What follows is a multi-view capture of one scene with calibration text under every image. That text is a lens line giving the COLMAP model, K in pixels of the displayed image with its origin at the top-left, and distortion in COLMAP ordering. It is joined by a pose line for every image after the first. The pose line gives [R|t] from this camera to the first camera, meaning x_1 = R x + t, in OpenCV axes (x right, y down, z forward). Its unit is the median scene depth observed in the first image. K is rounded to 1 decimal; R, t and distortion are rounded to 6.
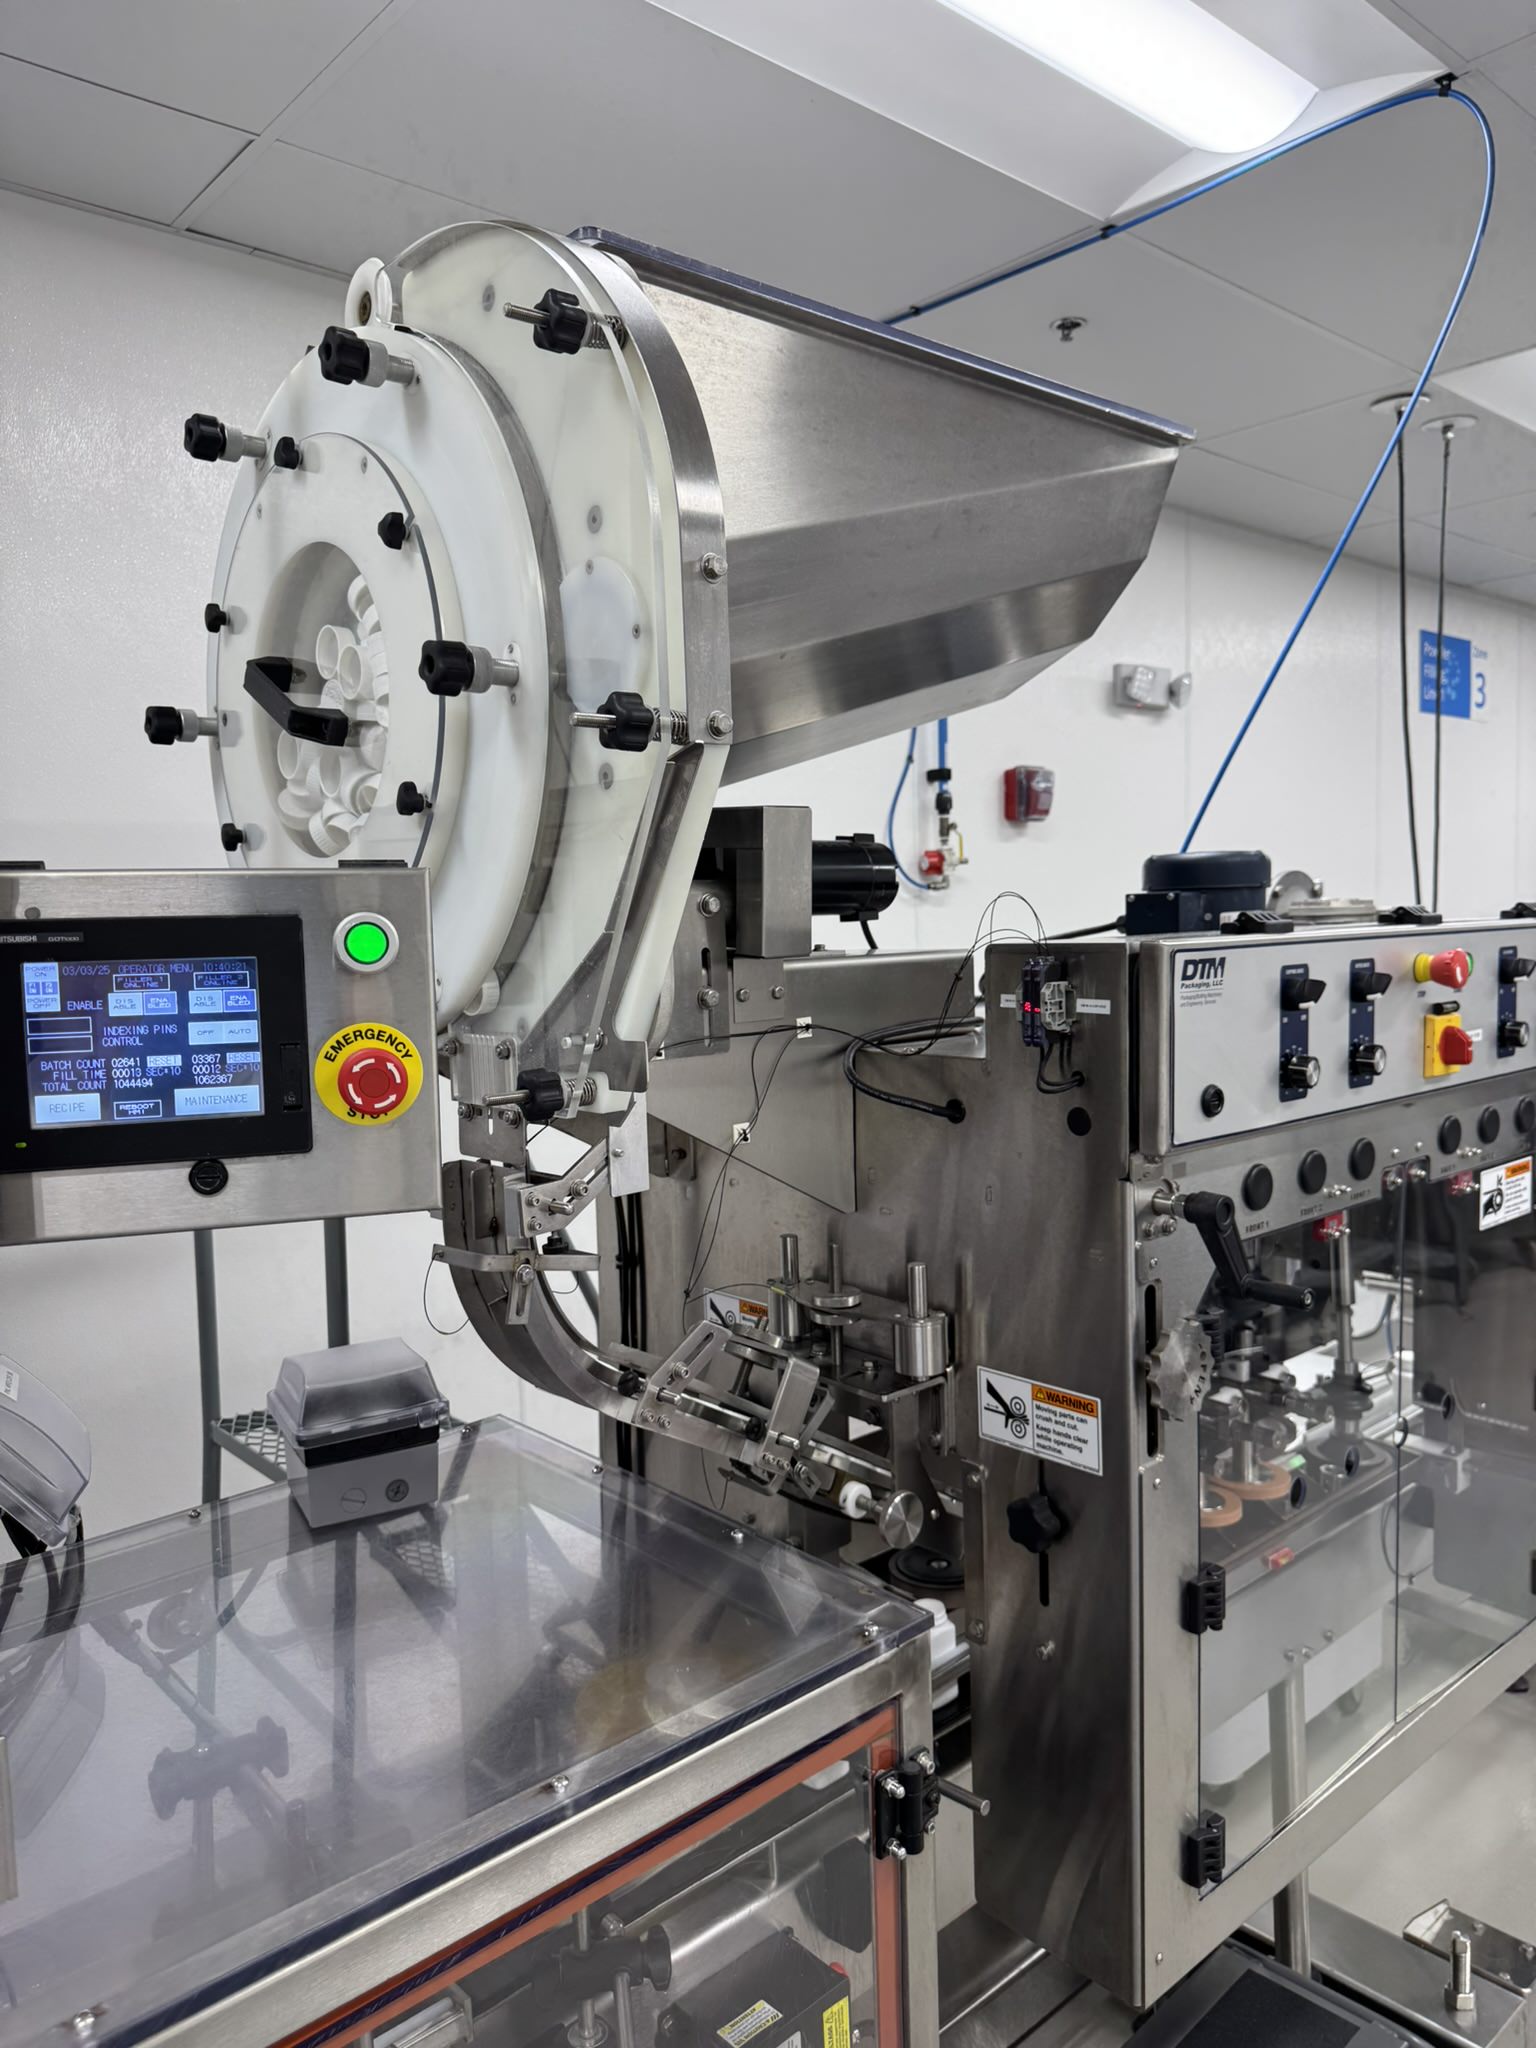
lens RADIAL K [[1457.1, 0, 768.8], [0, 1457.1, 1015.9], [0, 0, 1]] dist [0.032405, -0.024212]
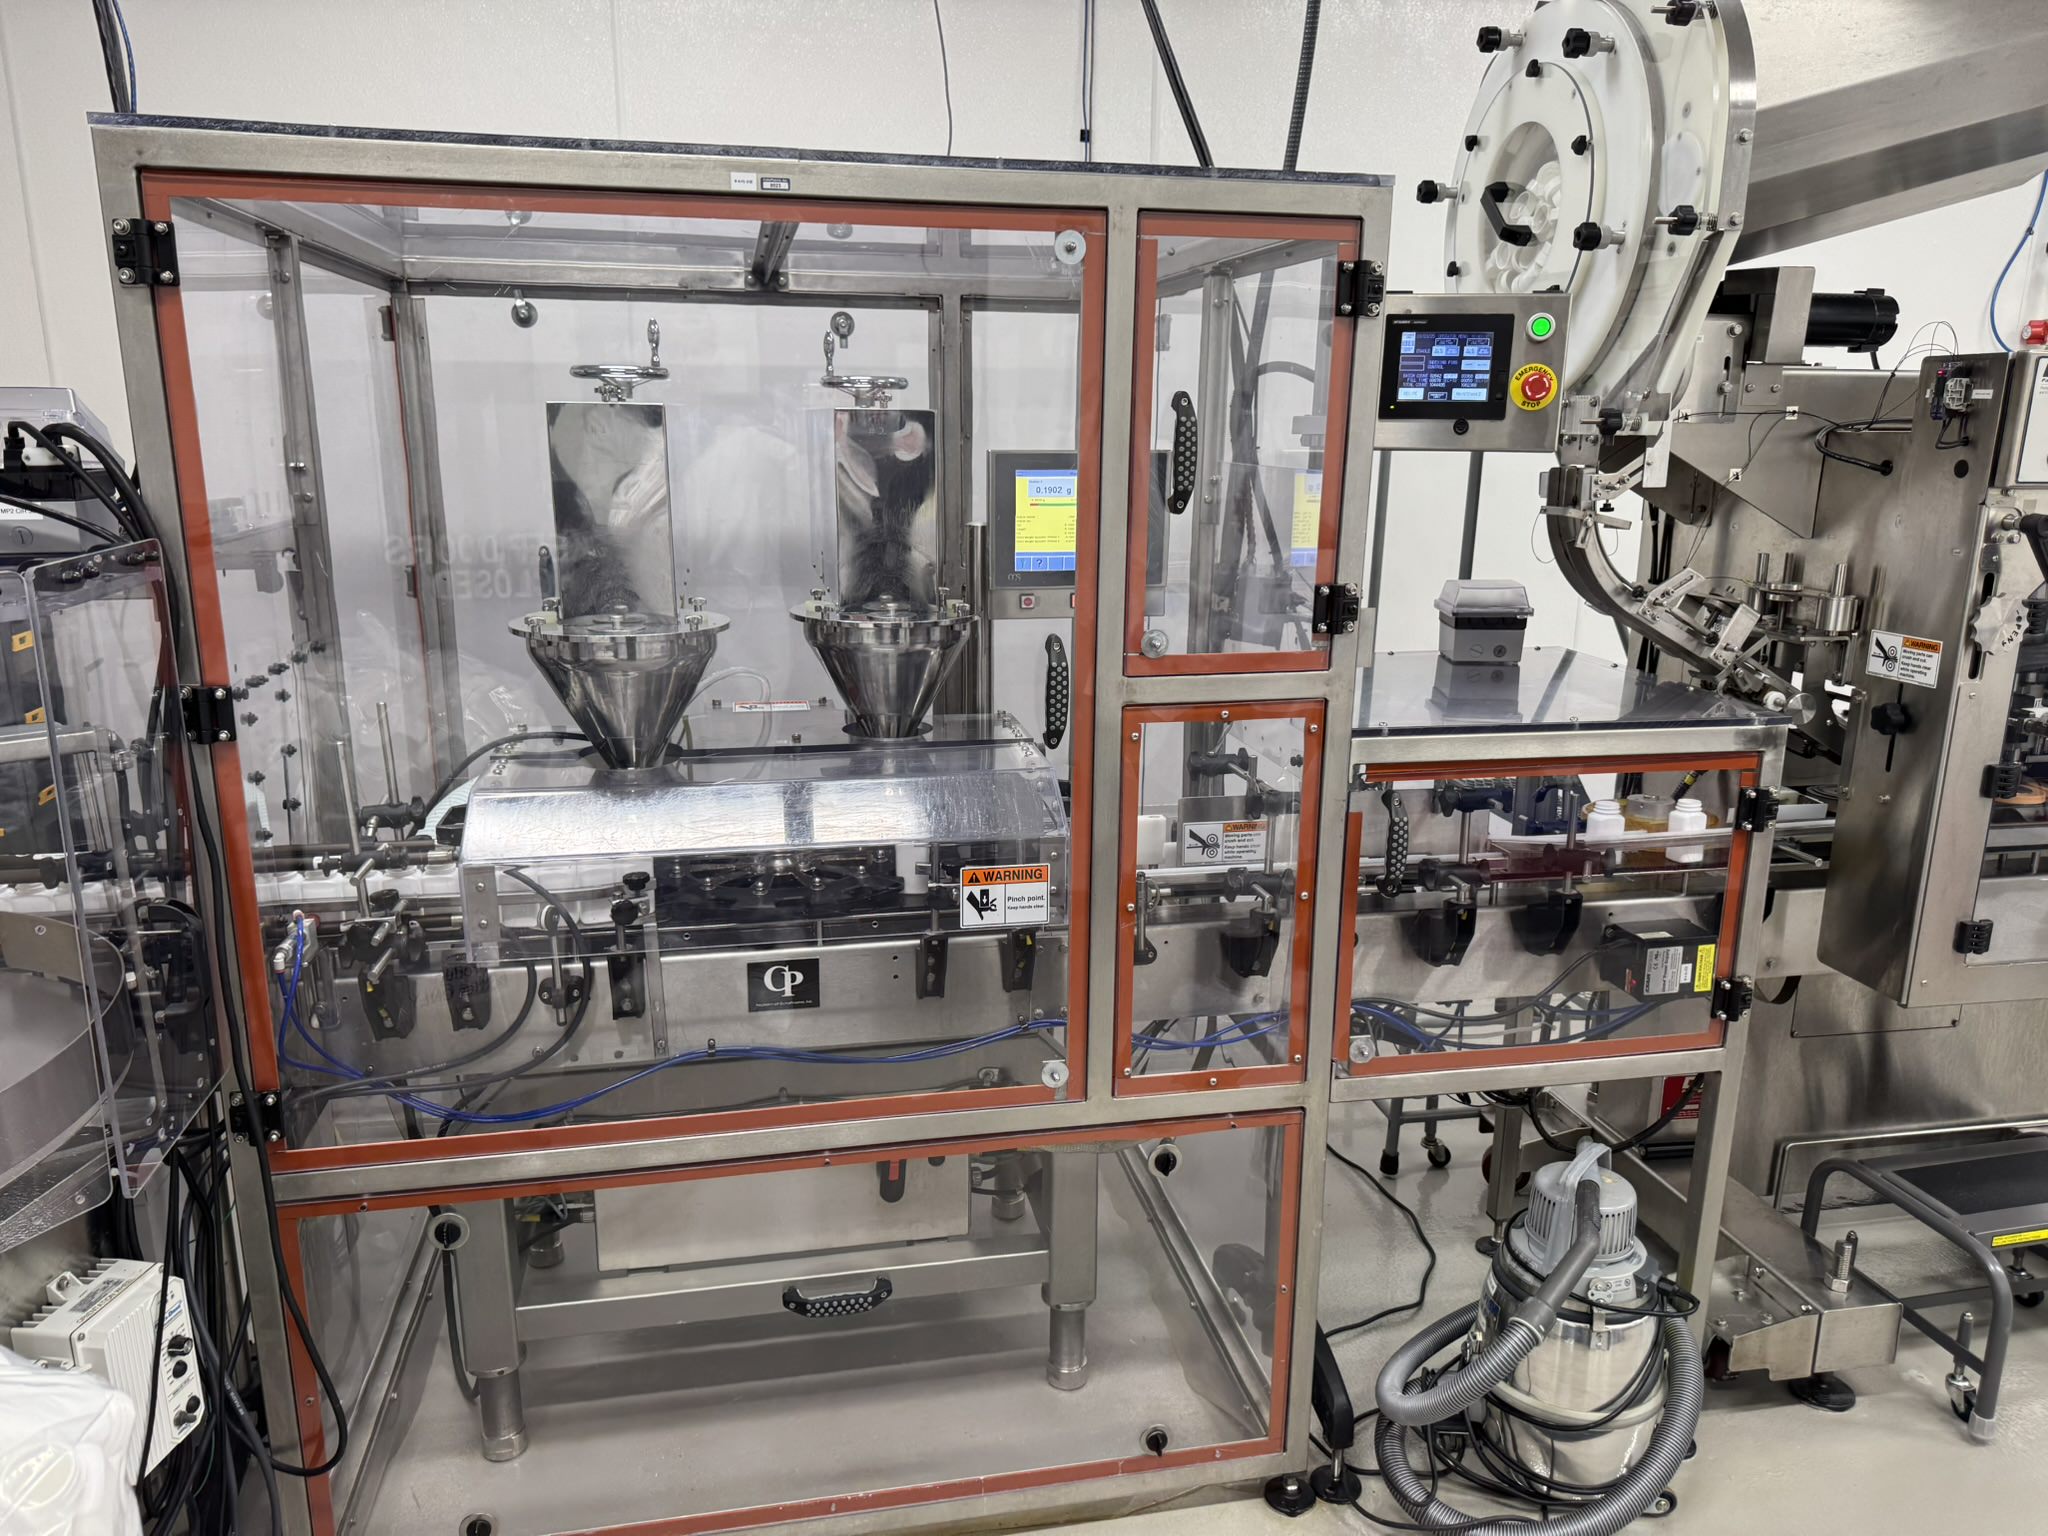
lens RADIAL K [[1457.1, 0, 1034.4], [0, 1457.1, 780.7], [0, 0, 1]] dist [0.032405, -0.024212]
pose [[0.857227, 0.158812, -0.489838, 0.206218], [-0.070409, 0.978468, 0.194016, 0.185238], [0.510103, -0.131827, 0.849951, -1.057968]]
